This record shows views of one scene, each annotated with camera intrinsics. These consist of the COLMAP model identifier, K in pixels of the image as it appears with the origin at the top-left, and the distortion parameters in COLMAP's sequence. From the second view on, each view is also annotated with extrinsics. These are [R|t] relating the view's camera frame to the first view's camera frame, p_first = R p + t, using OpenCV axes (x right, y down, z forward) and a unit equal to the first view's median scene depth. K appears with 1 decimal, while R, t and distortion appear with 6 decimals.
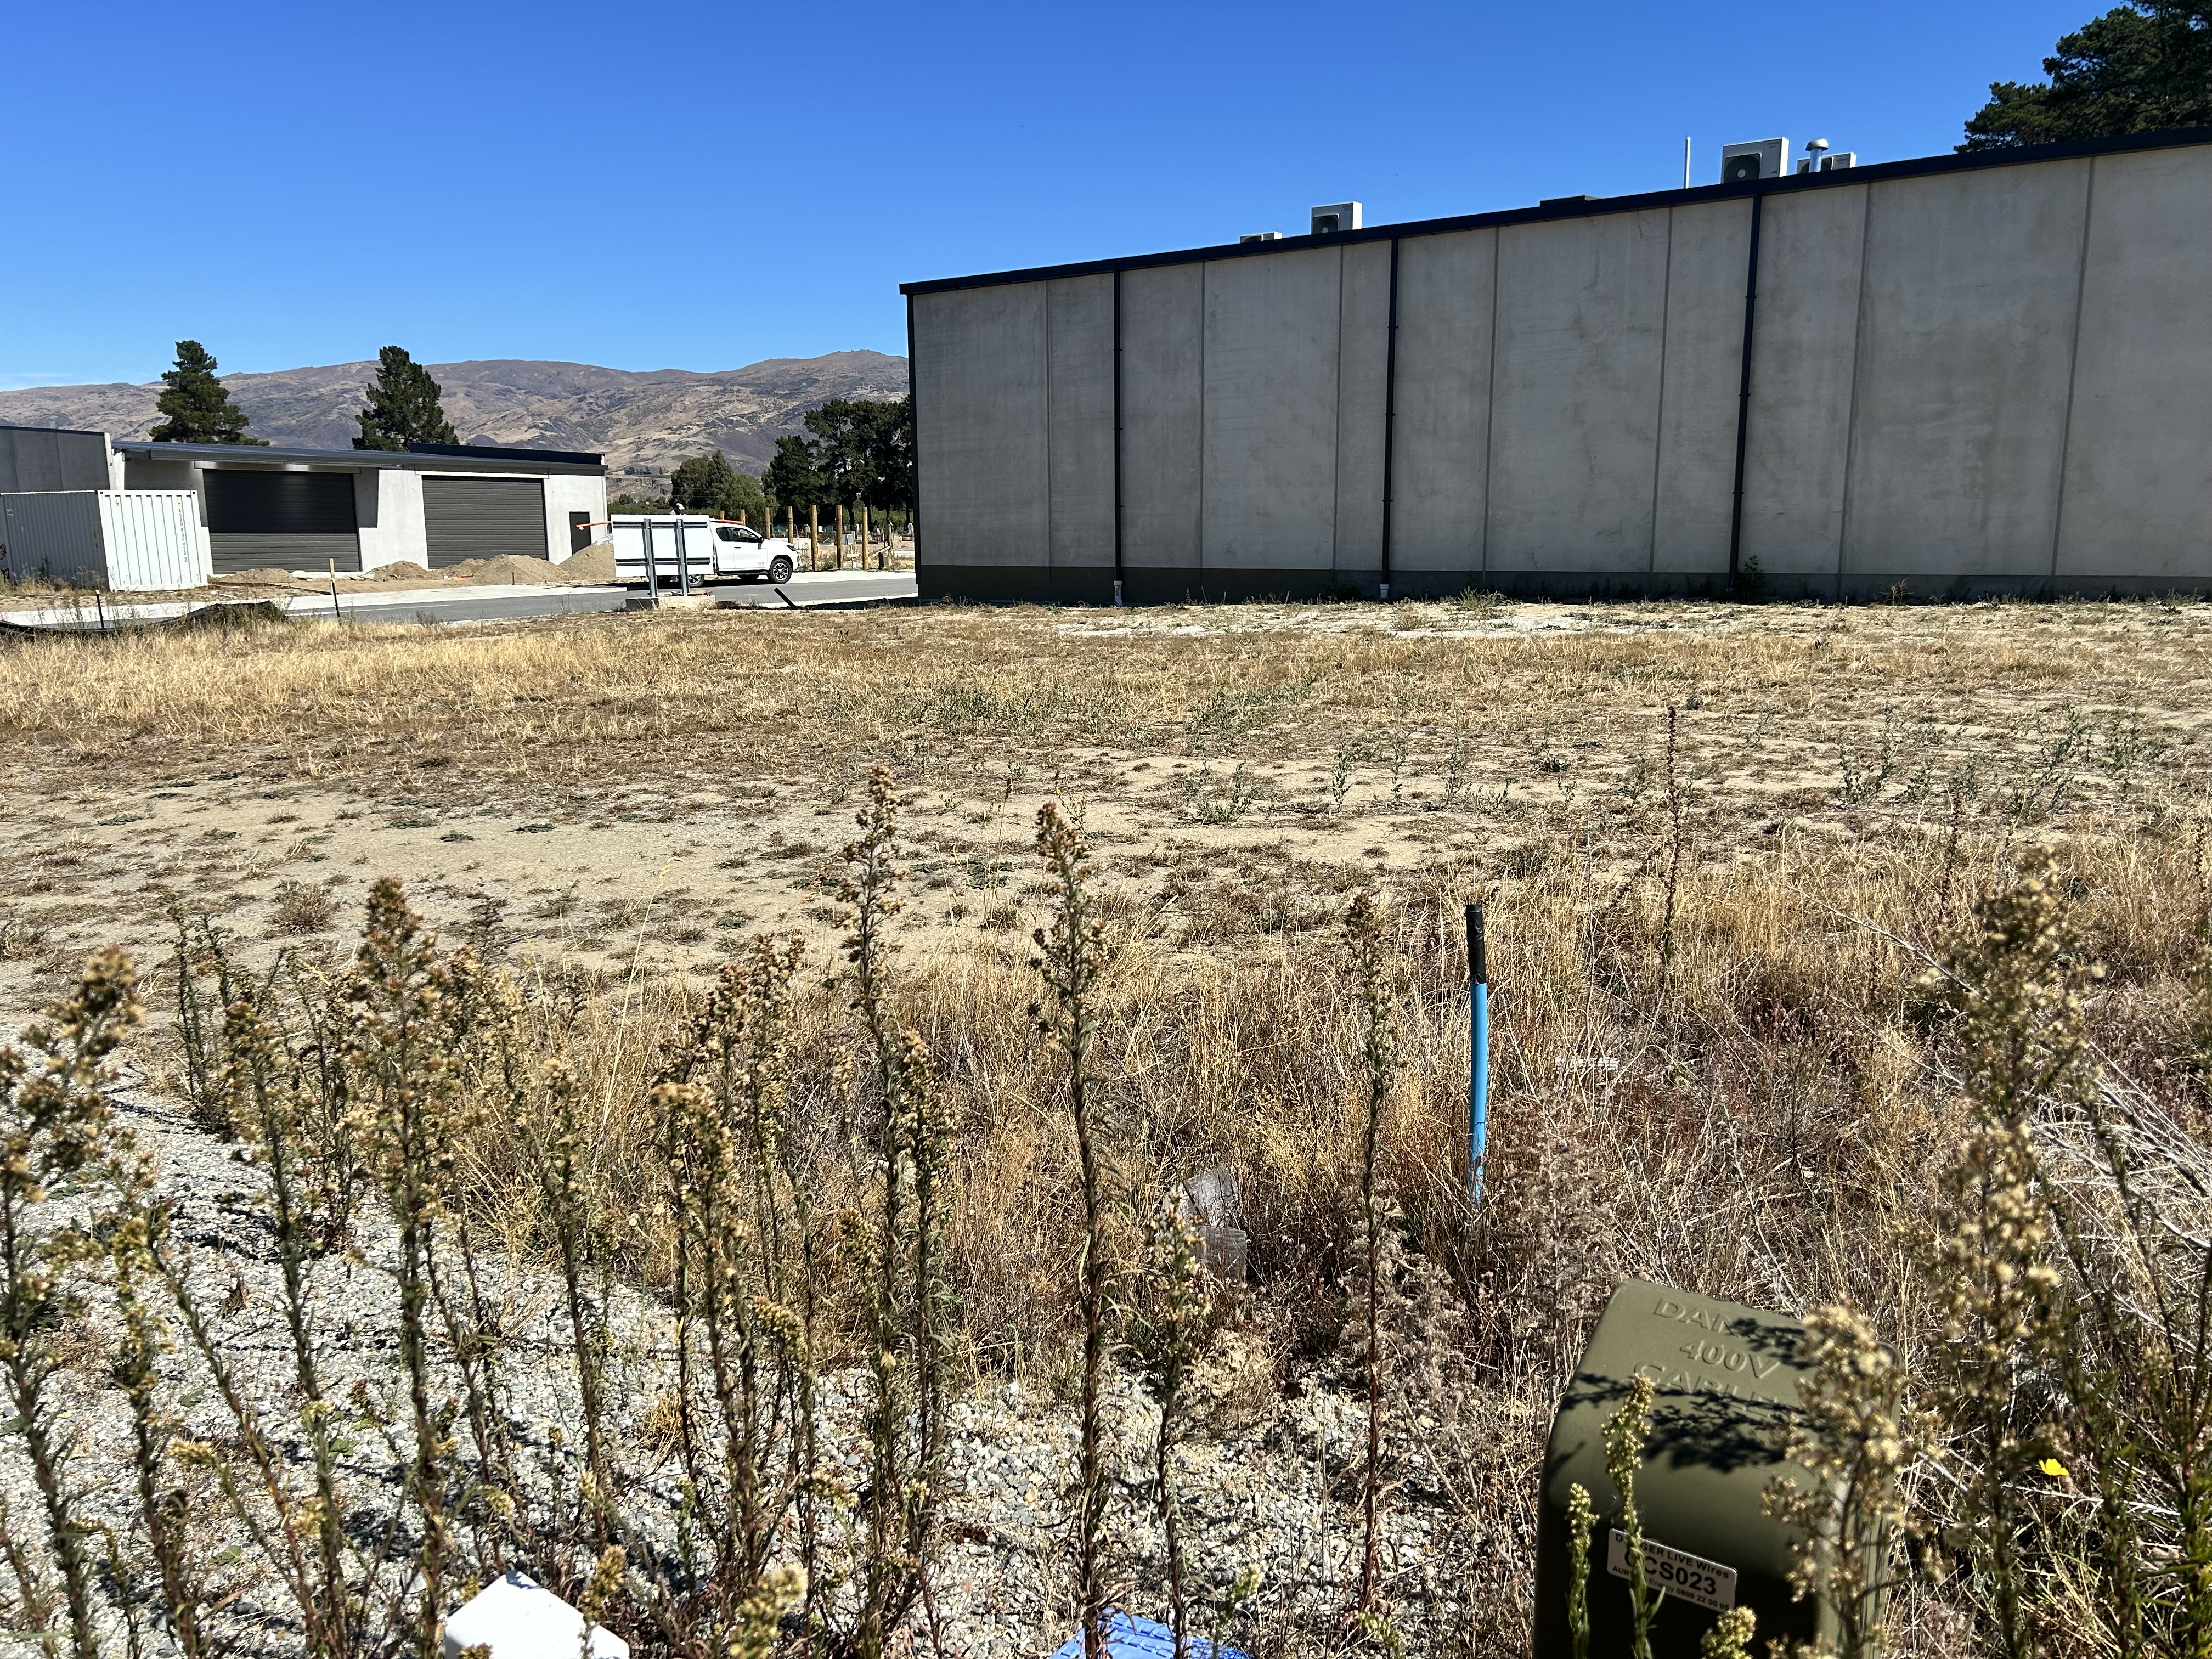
lens RADIAL K [[1611.7, 0, 1096.3], [0, 1611.7, 828.7], [0, 0, 1]] dist [0.000331, -0.022257]
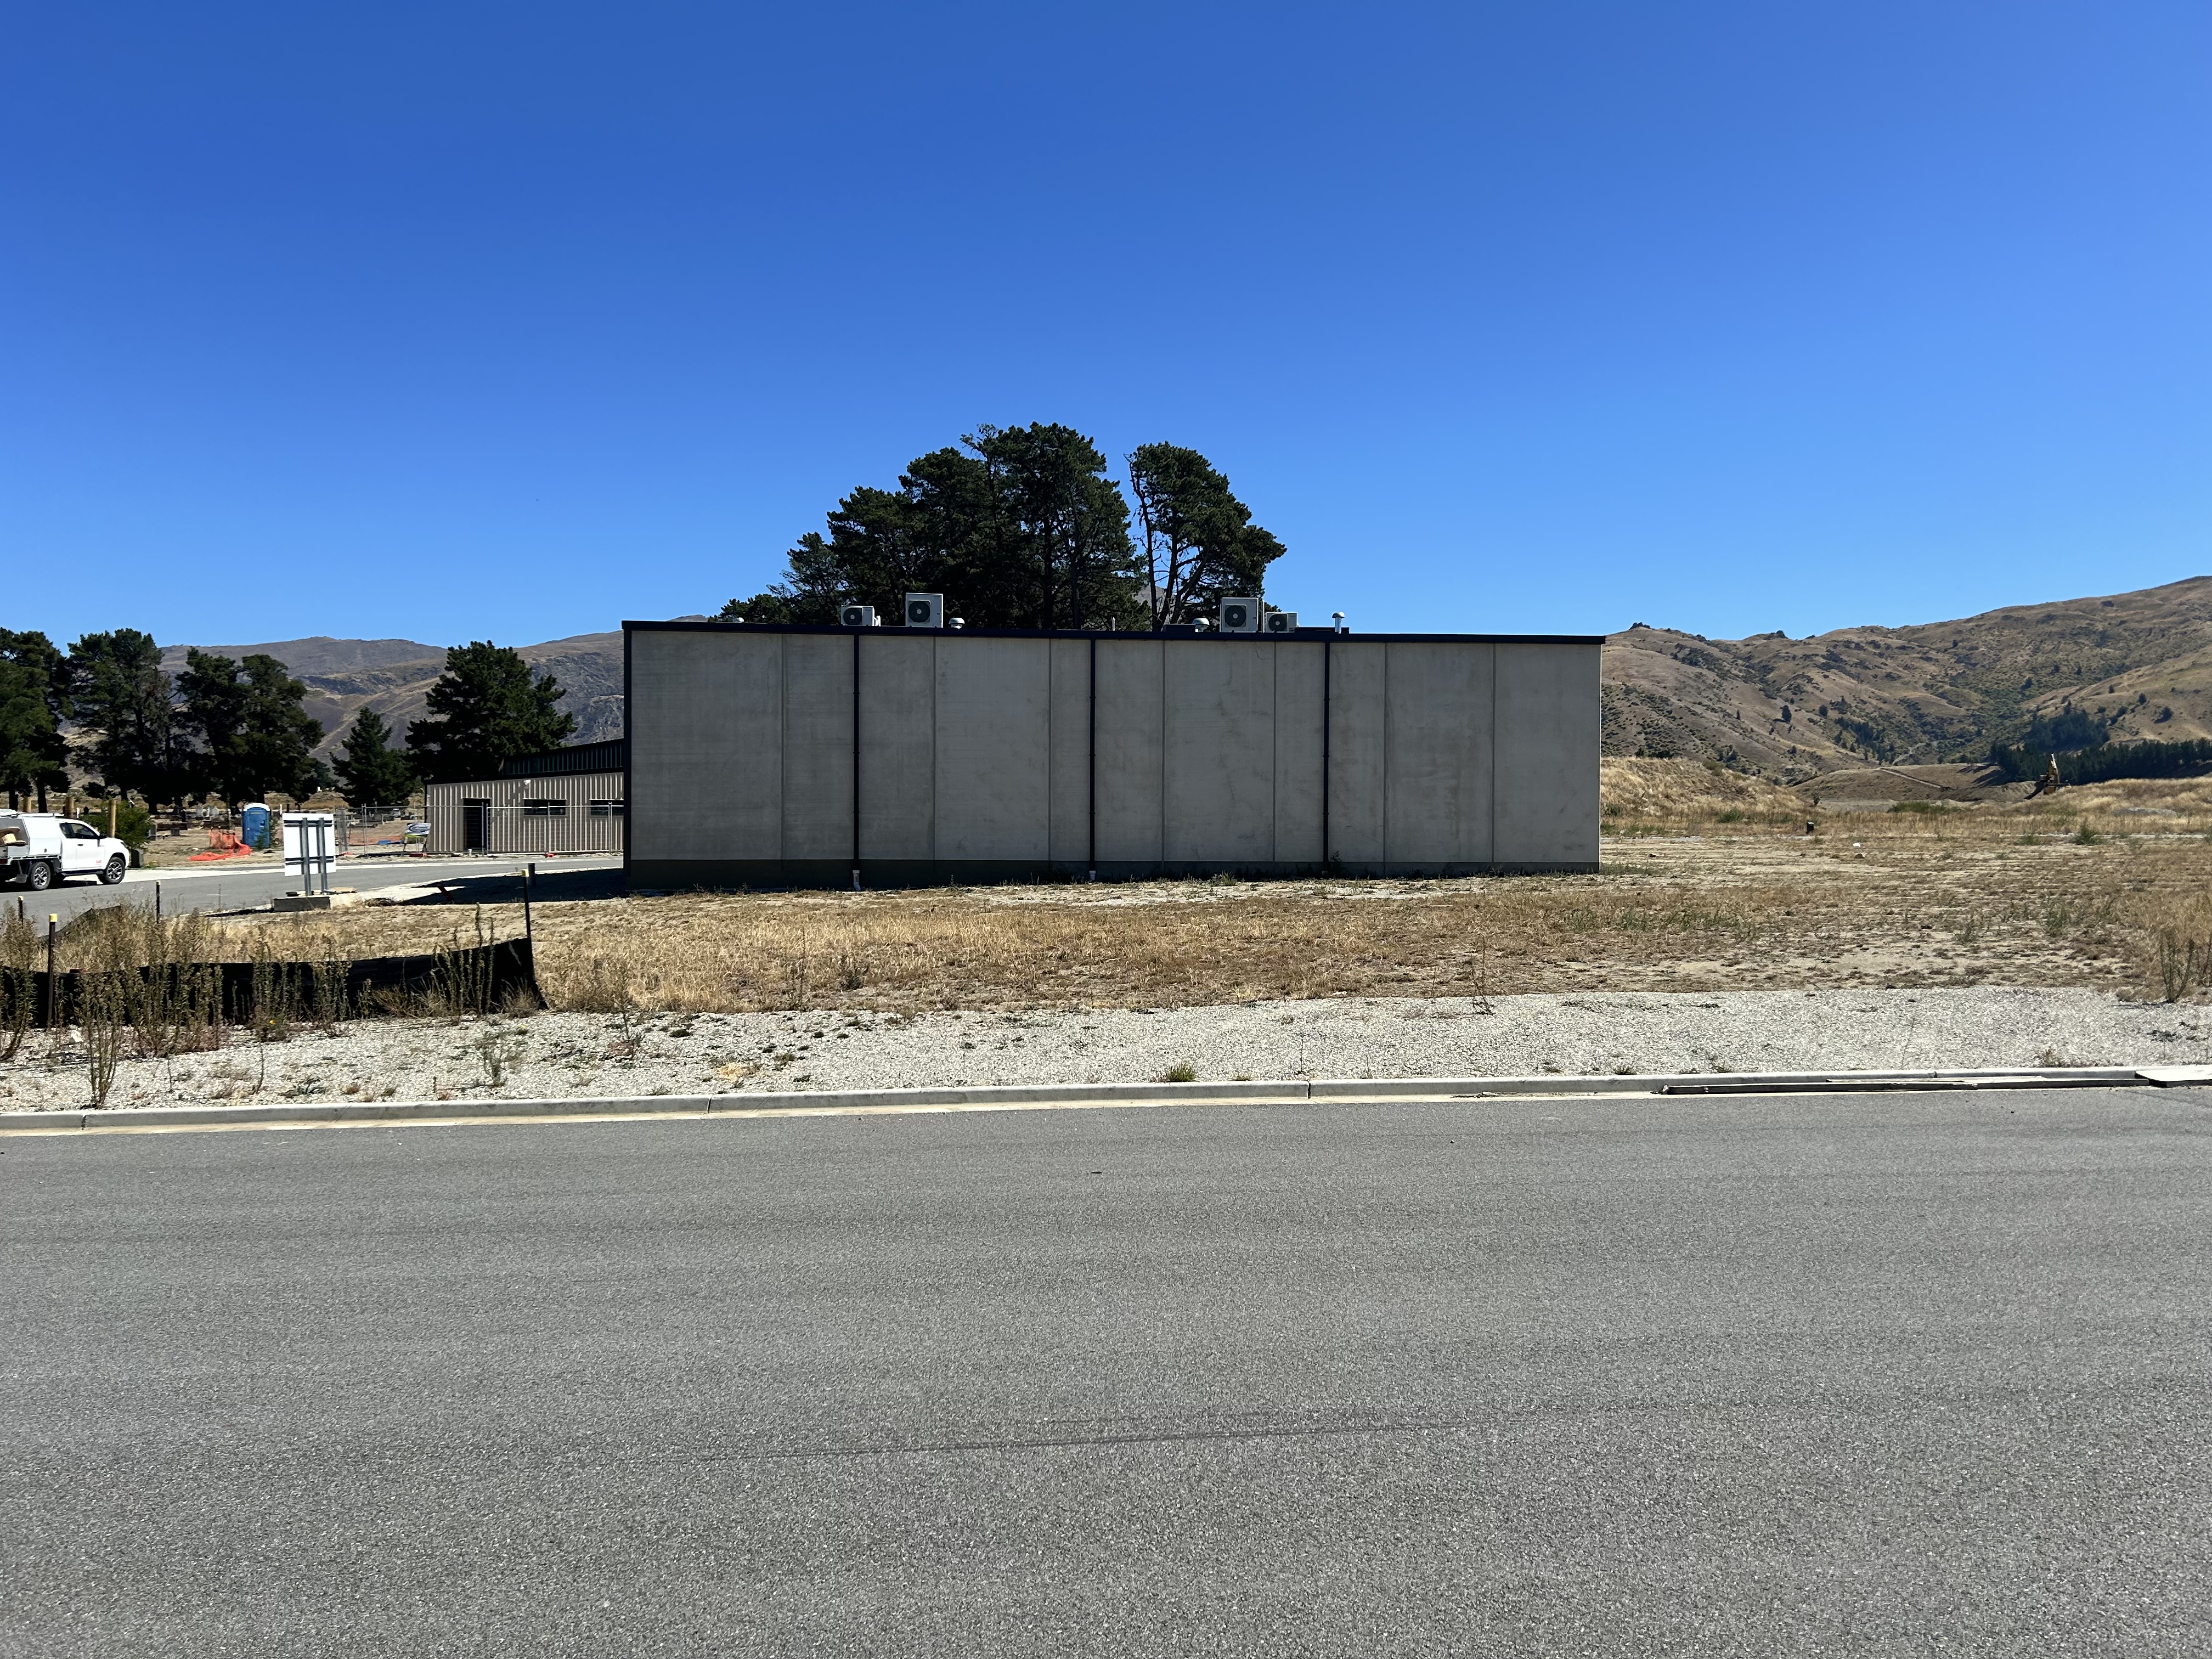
lens RADIAL K [[1611.7, 0, 1104.0], [0, 1611.7, 840.3], [0, 0, 1]] dist [0.000331, -0.022257]
pose [[0.768187, 0.011397, 0.640124, -0.754740], [0.106025, 0.983771, -0.144753, 0.029914], [-0.631385, 0.179066, 0.754512, -0.087623]]
